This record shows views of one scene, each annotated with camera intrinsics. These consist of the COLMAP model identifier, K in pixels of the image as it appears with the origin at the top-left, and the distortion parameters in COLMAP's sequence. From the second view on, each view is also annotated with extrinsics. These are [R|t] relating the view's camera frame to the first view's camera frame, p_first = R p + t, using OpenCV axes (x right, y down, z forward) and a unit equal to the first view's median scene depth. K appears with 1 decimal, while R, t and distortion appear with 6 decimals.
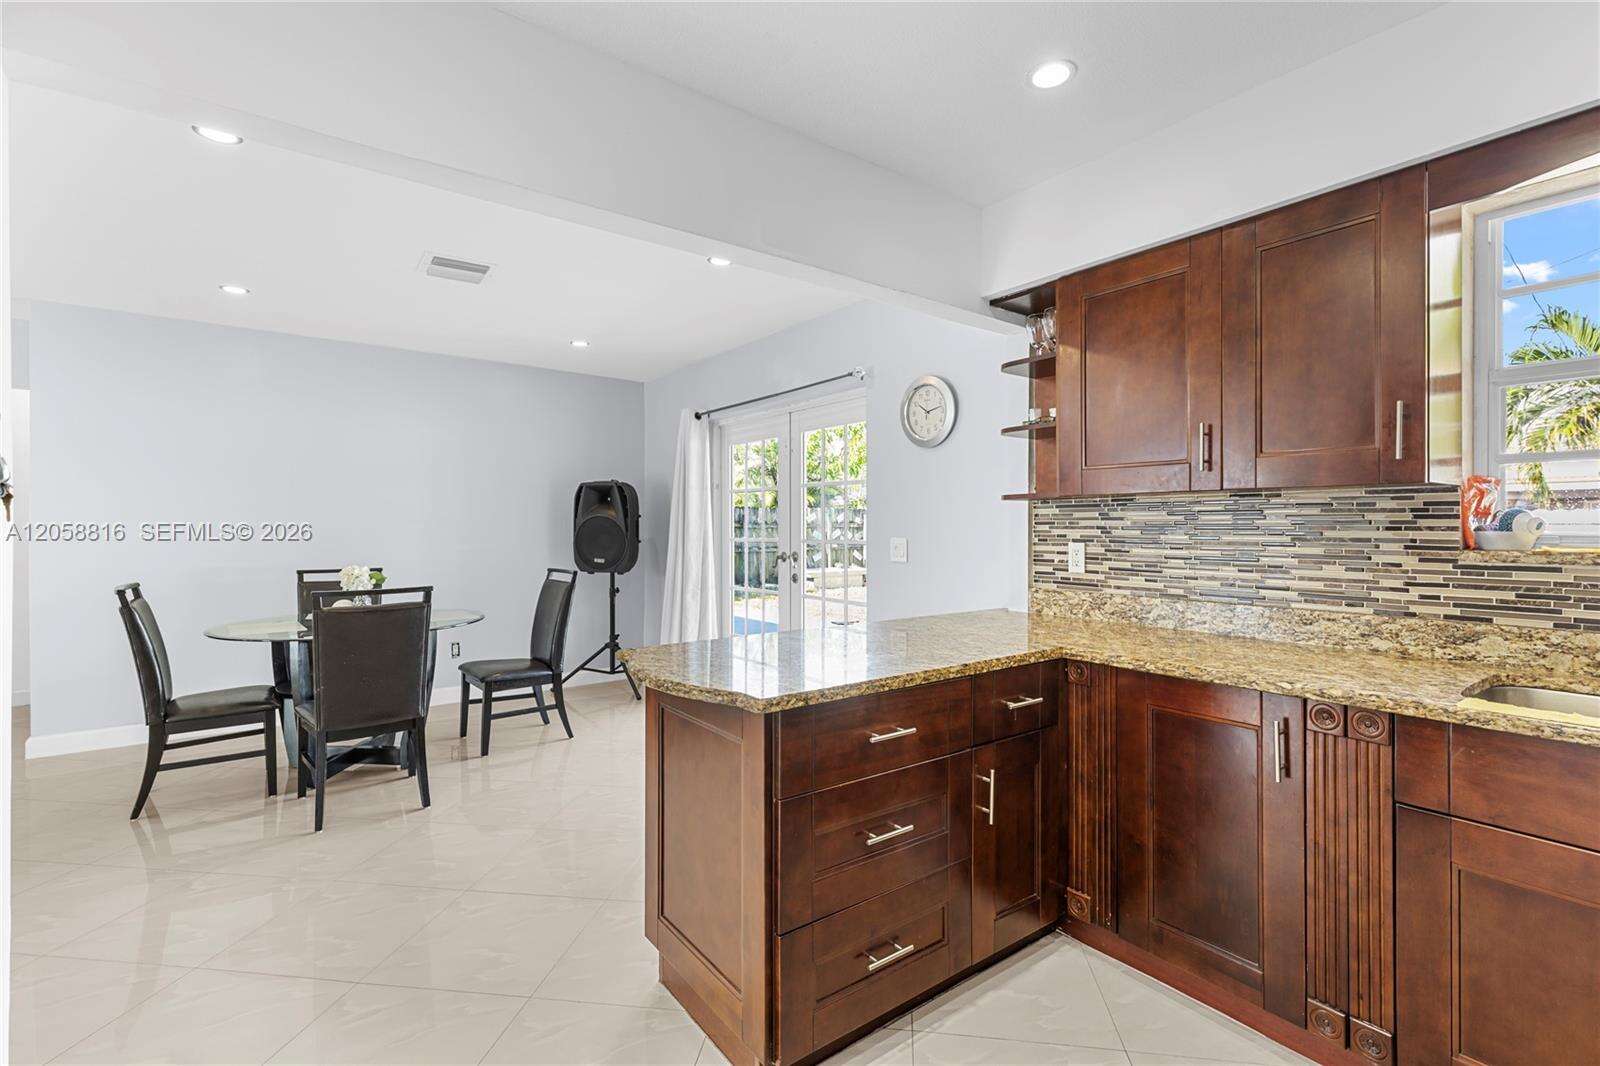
lens RADIAL K [[719.9, 0, 798.4], [0, 719.9, 525.0], [0, 0, 1]] dist [0.004000, -0.000761]
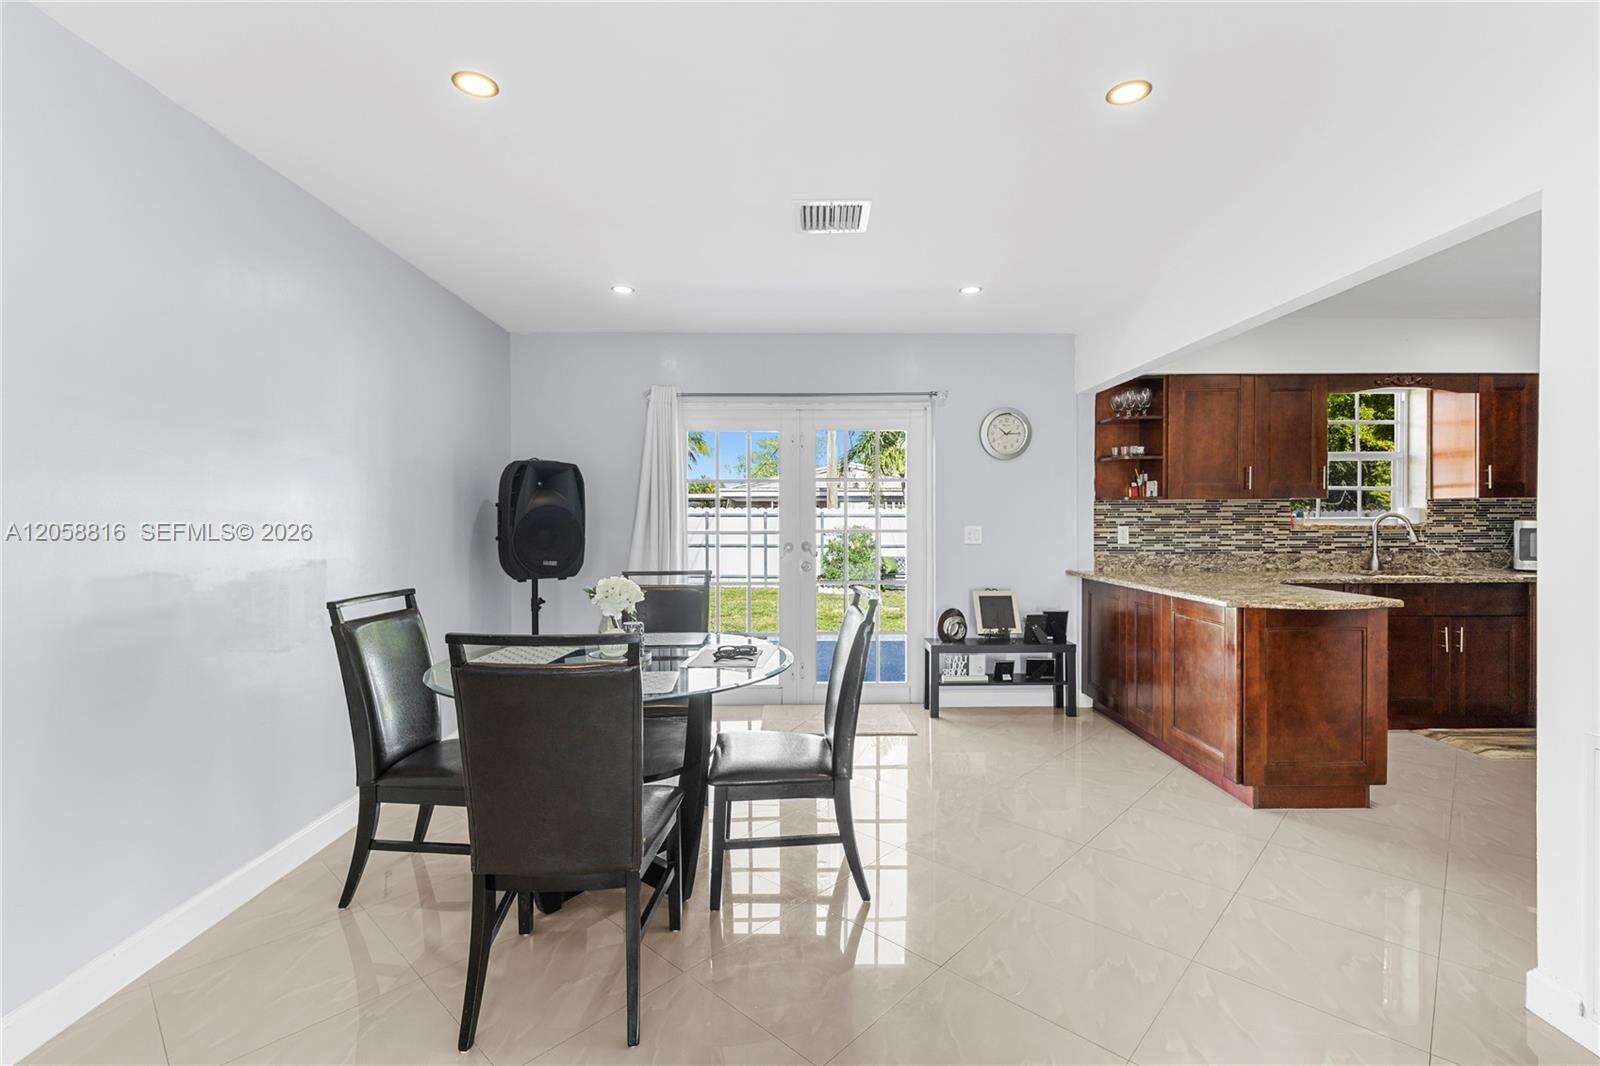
lens RADIAL K [[719.9, 0, 803.2], [0, 719.9, 523.3], [0, 0, 1]] dist [0.004000, -0.000761]
pose [[0.583188, -0.008916, 0.812288, -1.806287], [0.003008, 0.999957, 0.008817, 0.001222], [-0.812331, -0.002699, 0.583190, 0.790467]]
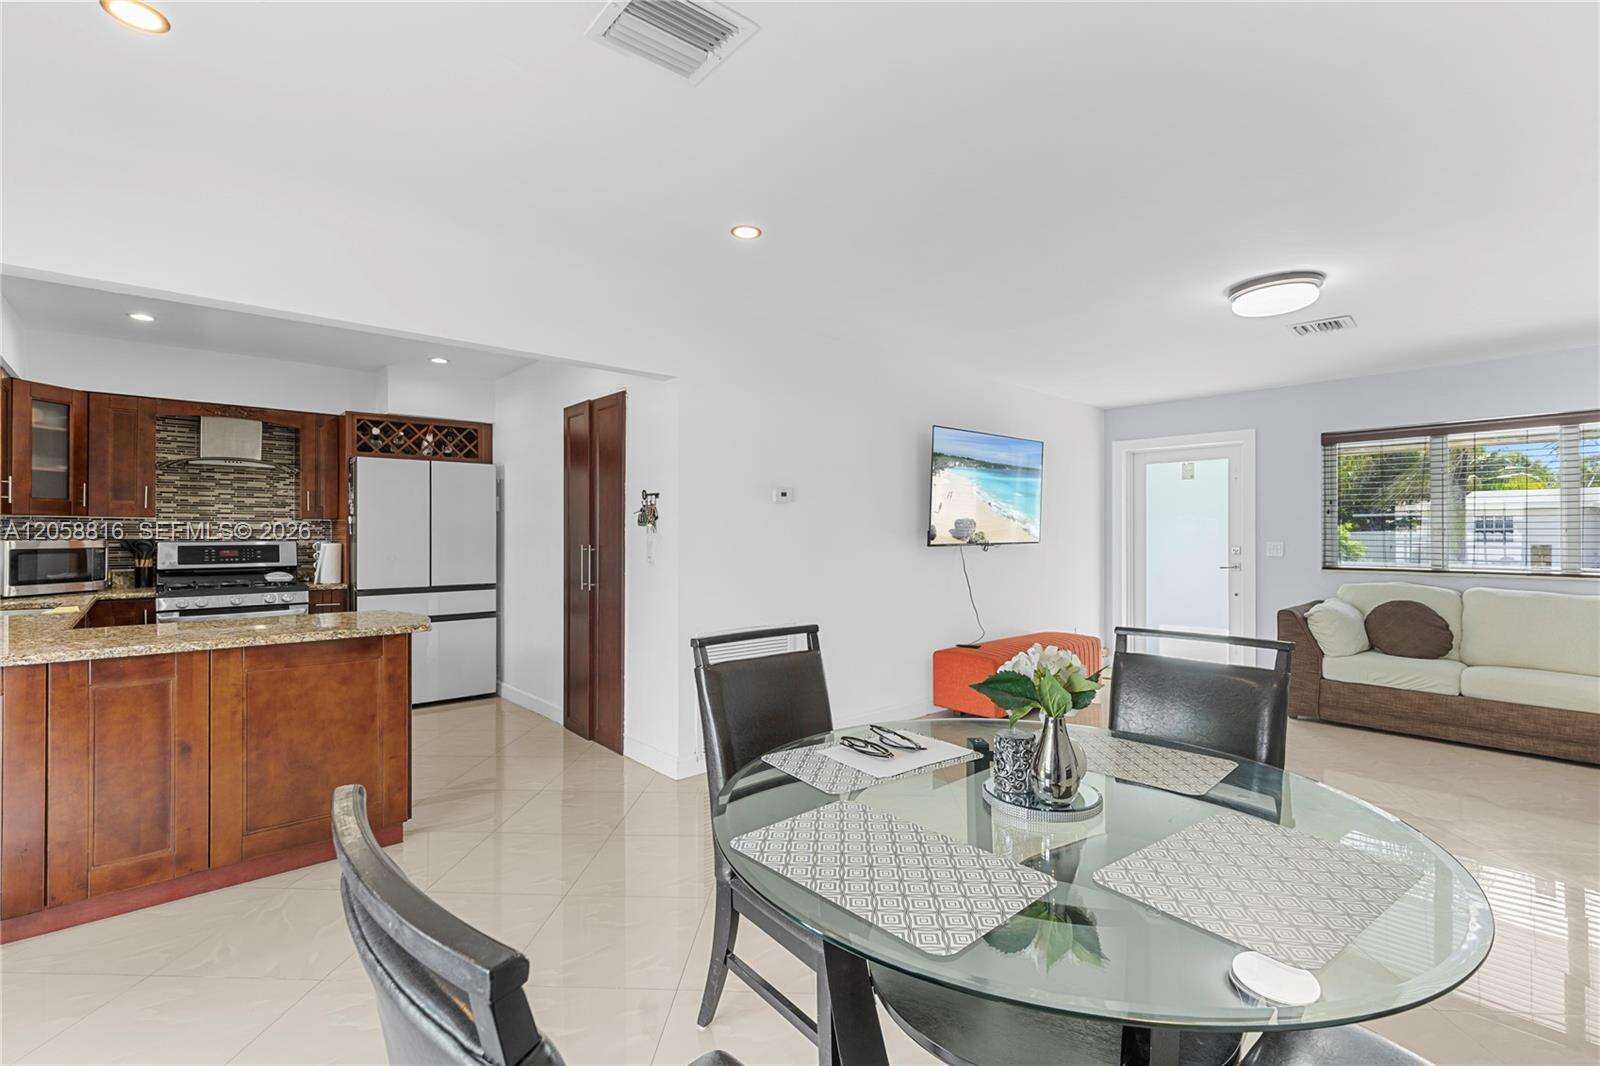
lens RADIAL K [[719.9, 0, 806.2], [0, 719.9, 531.8], [0, 0, 1]] dist [0.004000, -0.000761]
pose [[-0.995696, -0.000315, -0.092678, -0.780753], [-0.000101, 0.999997, -0.002317, -0.000285], [0.092679, -0.002298, -0.995693, 2.277524]]
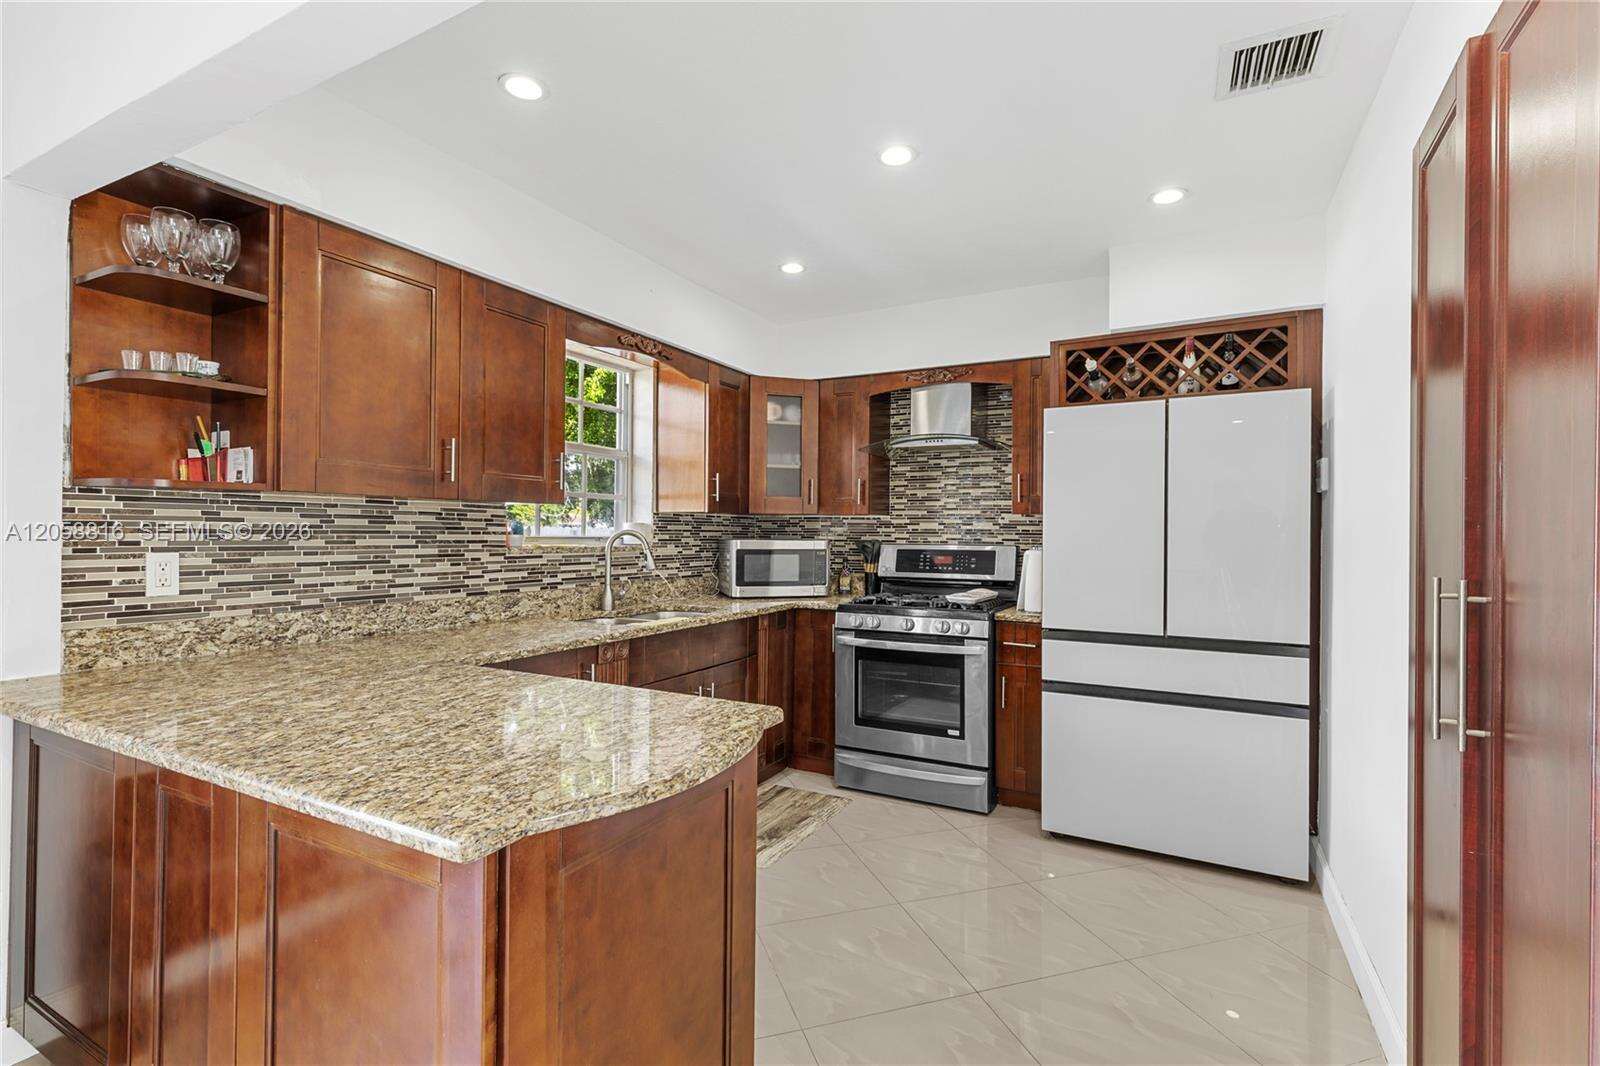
lens RADIAL K [[719.9, 0, 803.1], [0, 719.9, 535.8], [0, 0, 1]] dist [0.004000, -0.000761]
pose [[-0.424844, -0.005082, 0.905252, -0.641766], [-0.008110, 0.999965, 0.001807, 0.002417], [-0.905230, -0.006574, -0.424871, 0.932960]]
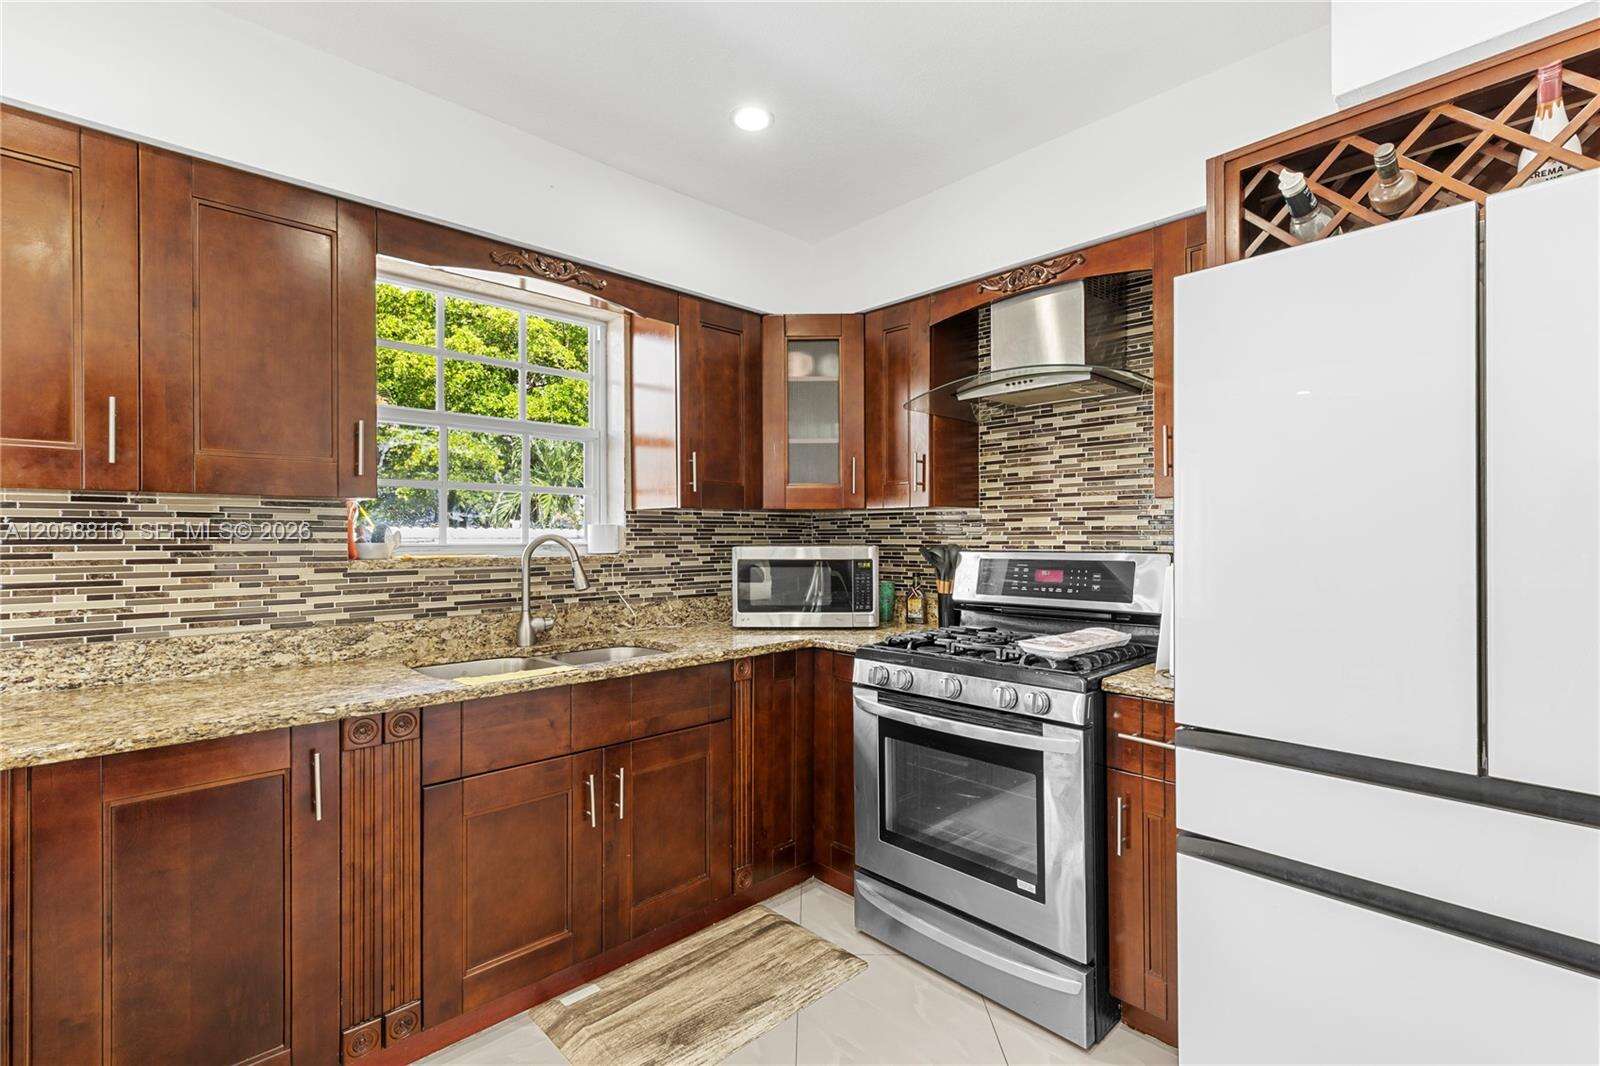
lens RADIAL K [[719.9, 0, 805.2], [0, 719.9, 538.5], [0, 0, 1]] dist [0.004000, -0.000761]
pose [[-0.121514, -0.000714, 0.992590, -0.233595], [0.002693, 0.999996, 0.001049, 0.001990], [-0.992586, 0.002801, -0.121511, 0.377100]]
